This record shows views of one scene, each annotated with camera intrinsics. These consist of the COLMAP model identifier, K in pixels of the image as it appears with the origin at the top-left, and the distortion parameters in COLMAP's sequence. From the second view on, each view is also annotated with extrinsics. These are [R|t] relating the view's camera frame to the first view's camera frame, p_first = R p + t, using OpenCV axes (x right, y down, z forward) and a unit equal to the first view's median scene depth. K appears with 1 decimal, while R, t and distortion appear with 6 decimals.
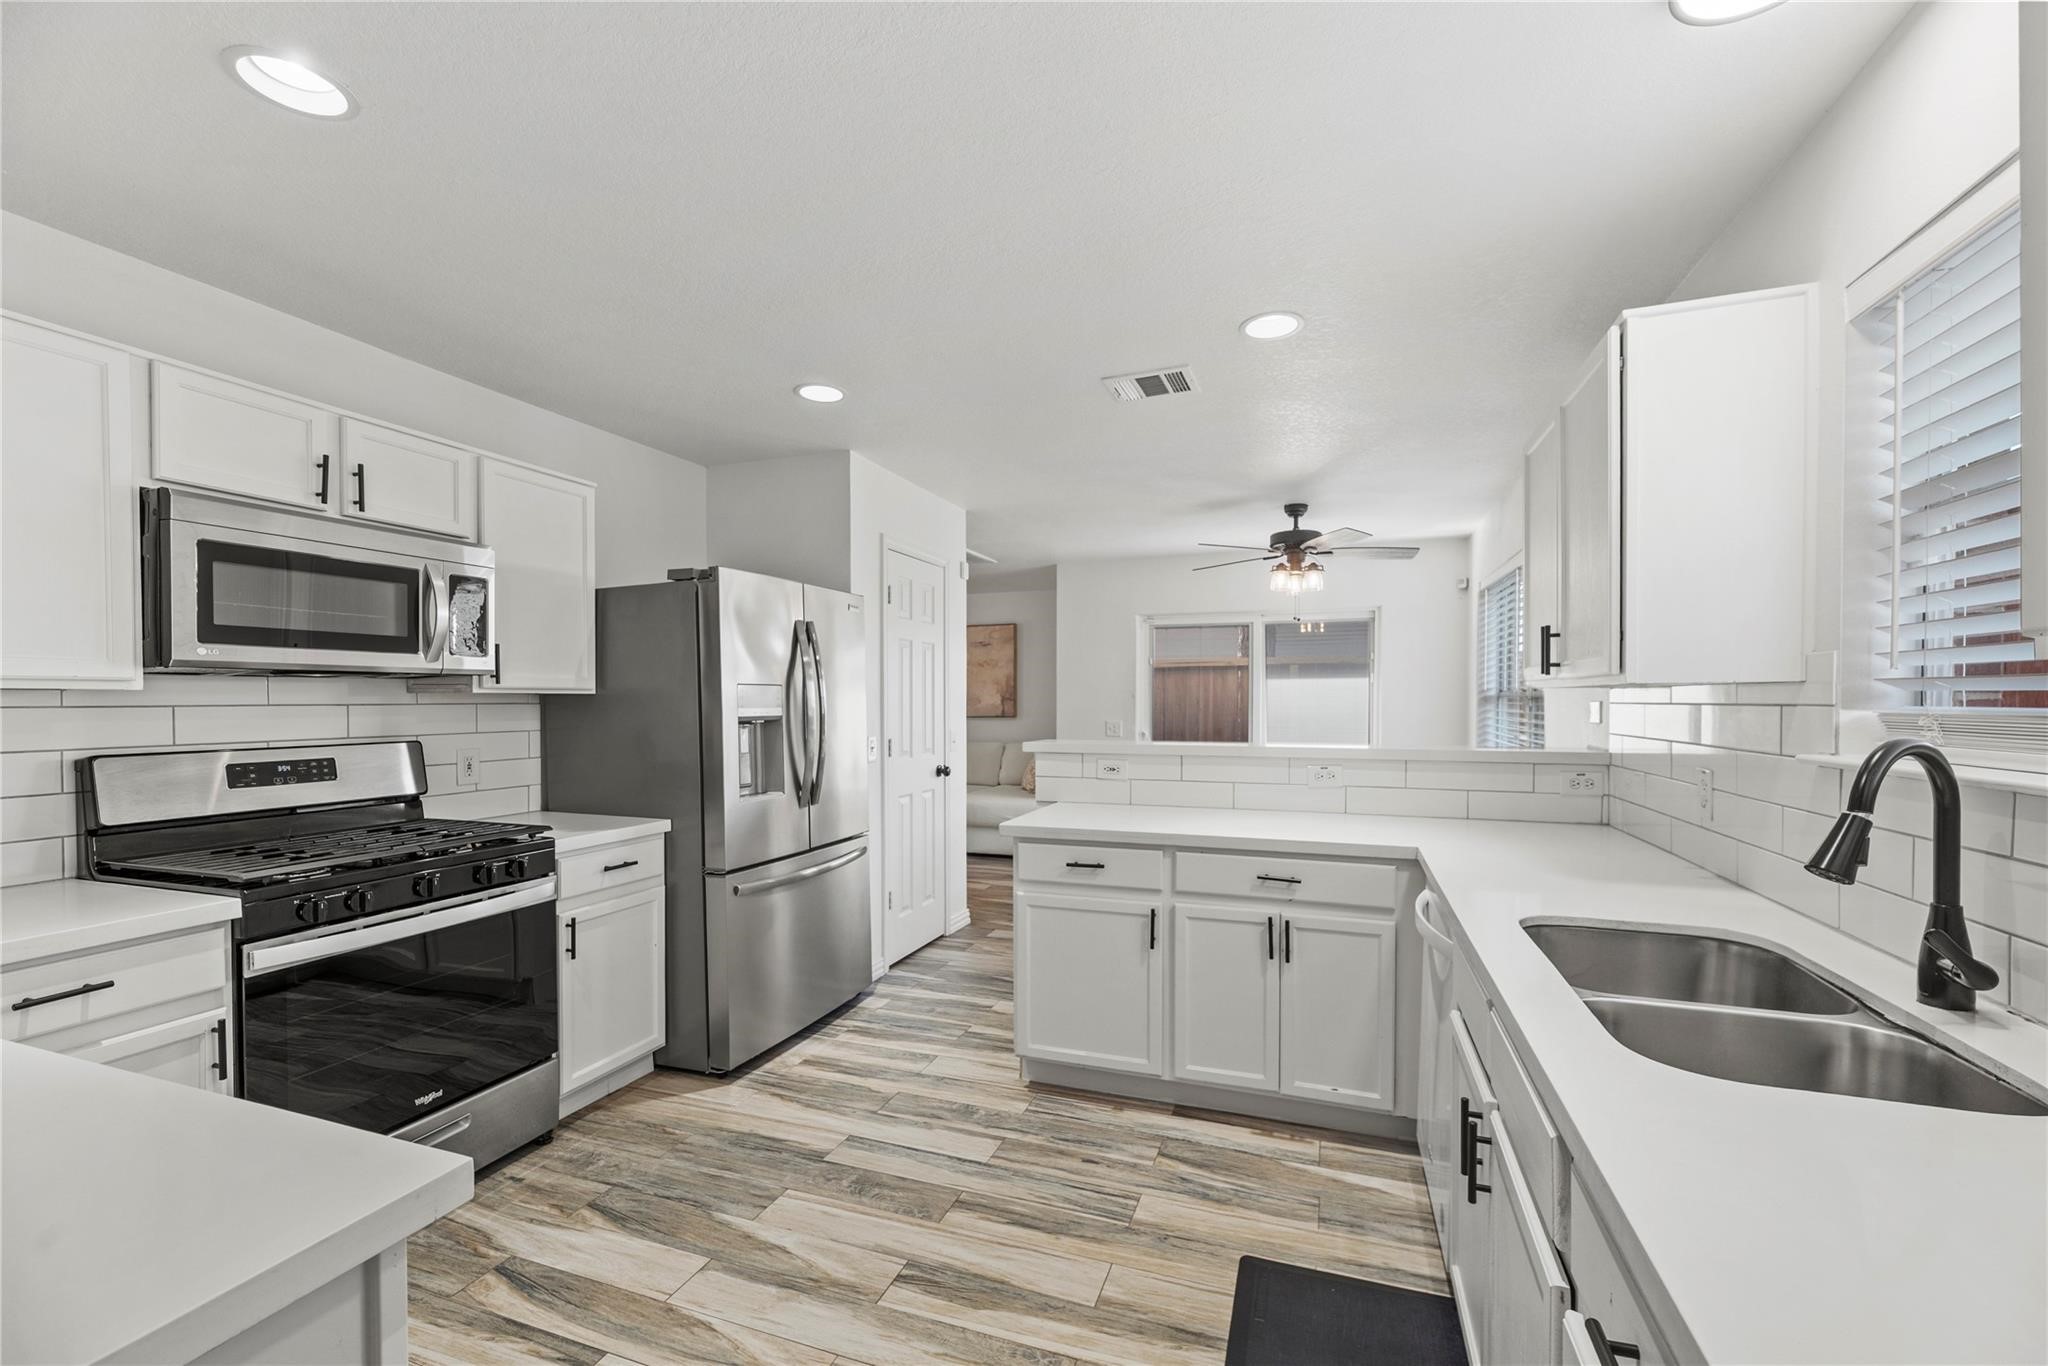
lens RADIAL K [[829.5, 0, 1028.5], [0, 829.5, 697.0], [0, 0, 1]] dist [0.000075, -0.000406]
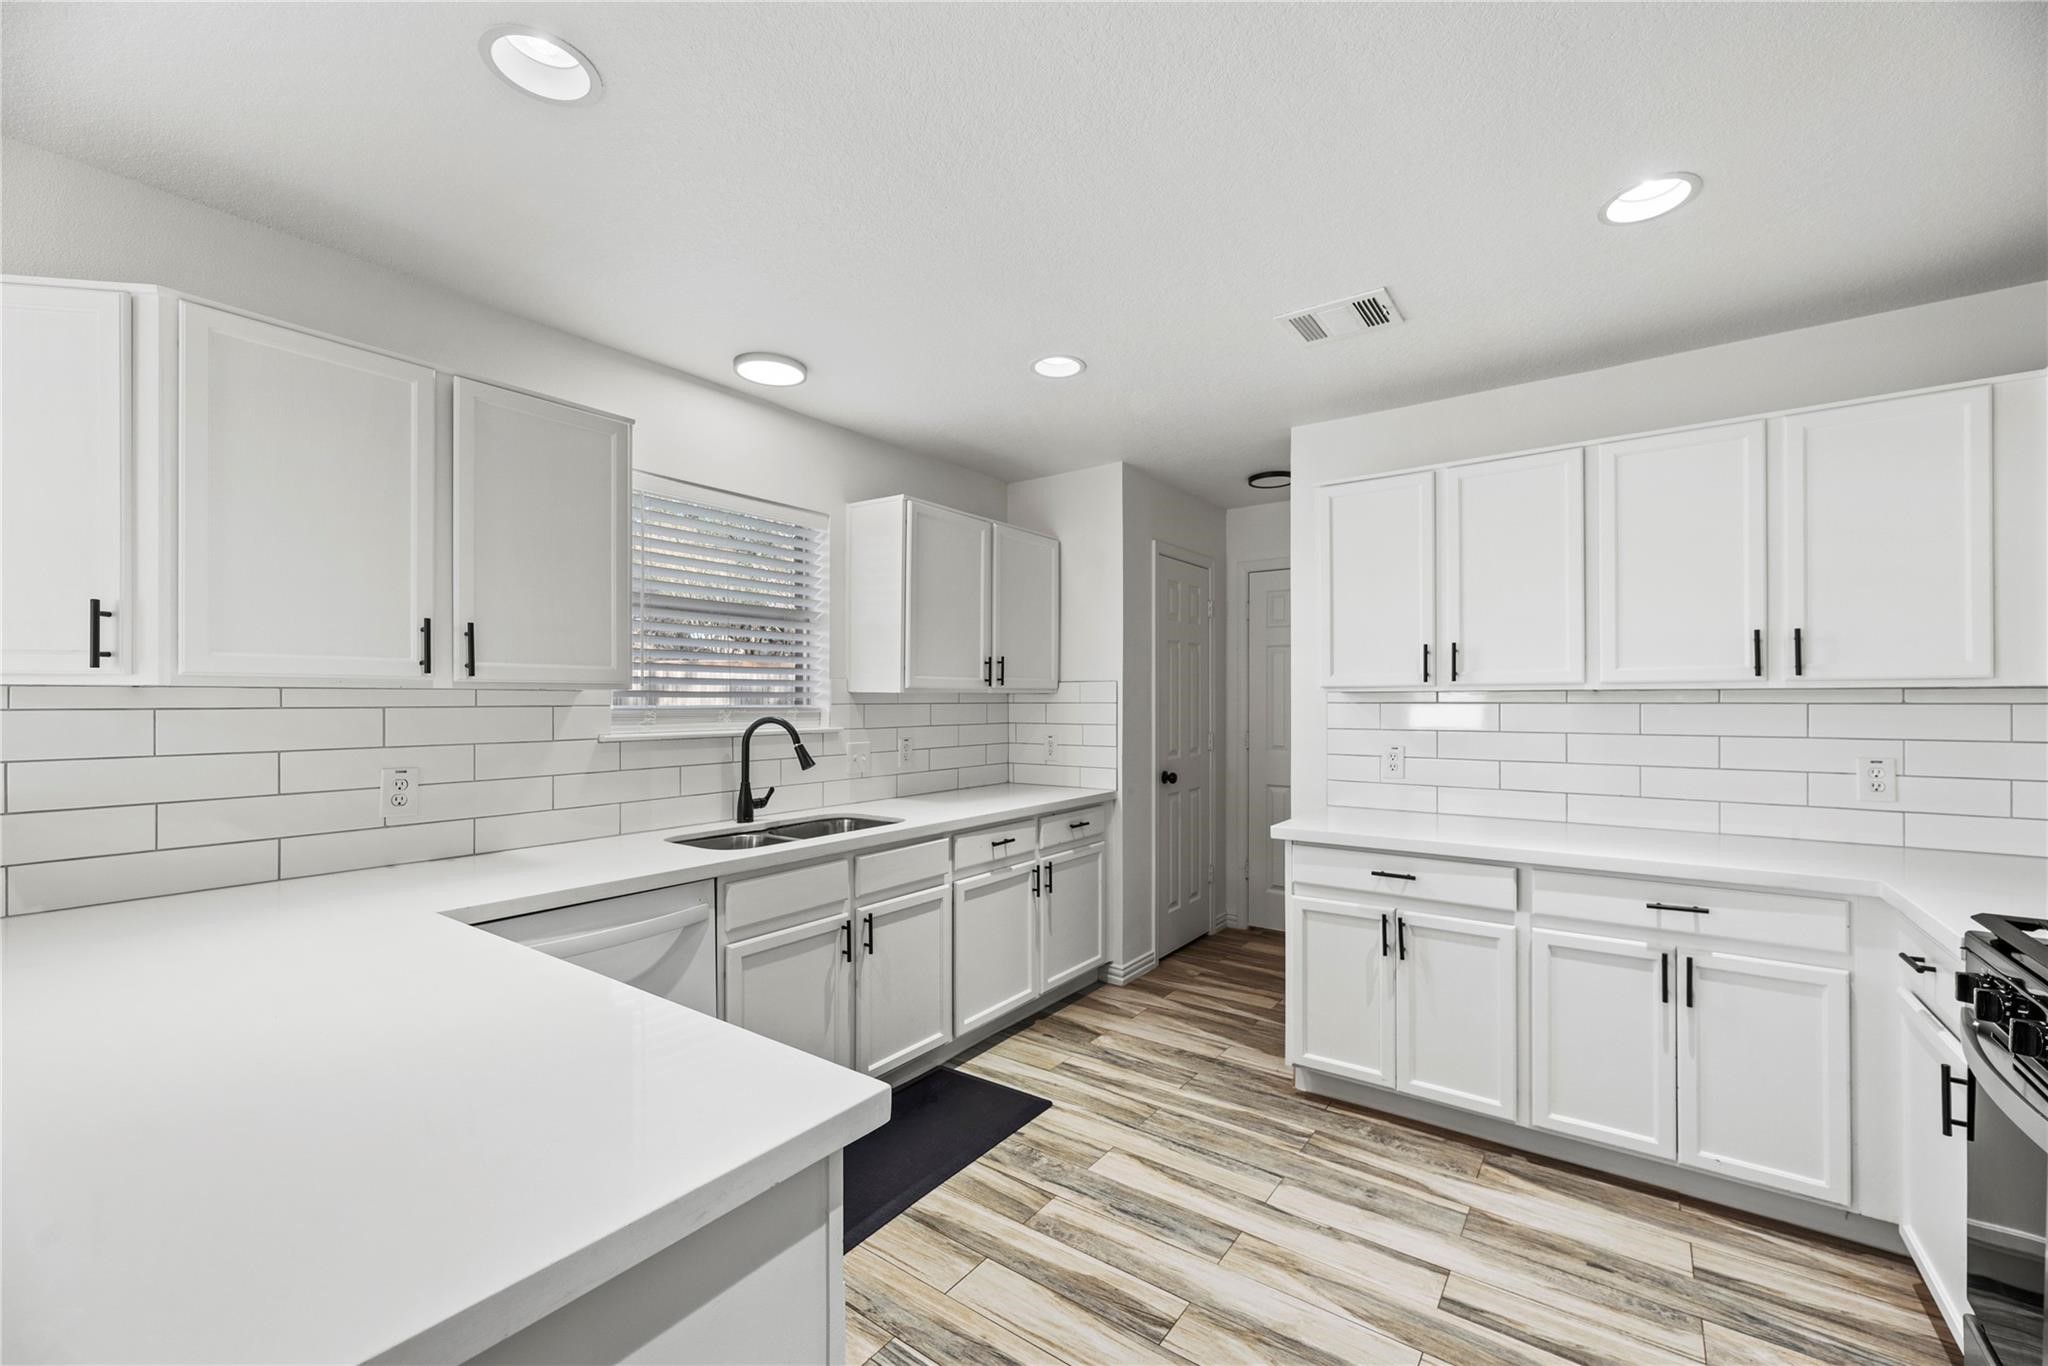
lens RADIAL K [[829.5, 0, 1035.4], [0, 829.5, 688.3], [0, 0, 1]] dist [0.000075, -0.000406]
pose [[-0.963080, 0.011048, 0.268987, -0.269510], [0.007178, 0.999856, -0.015367, 0.001561], [-0.269118, -0.012869, -0.963021, 1.940803]]
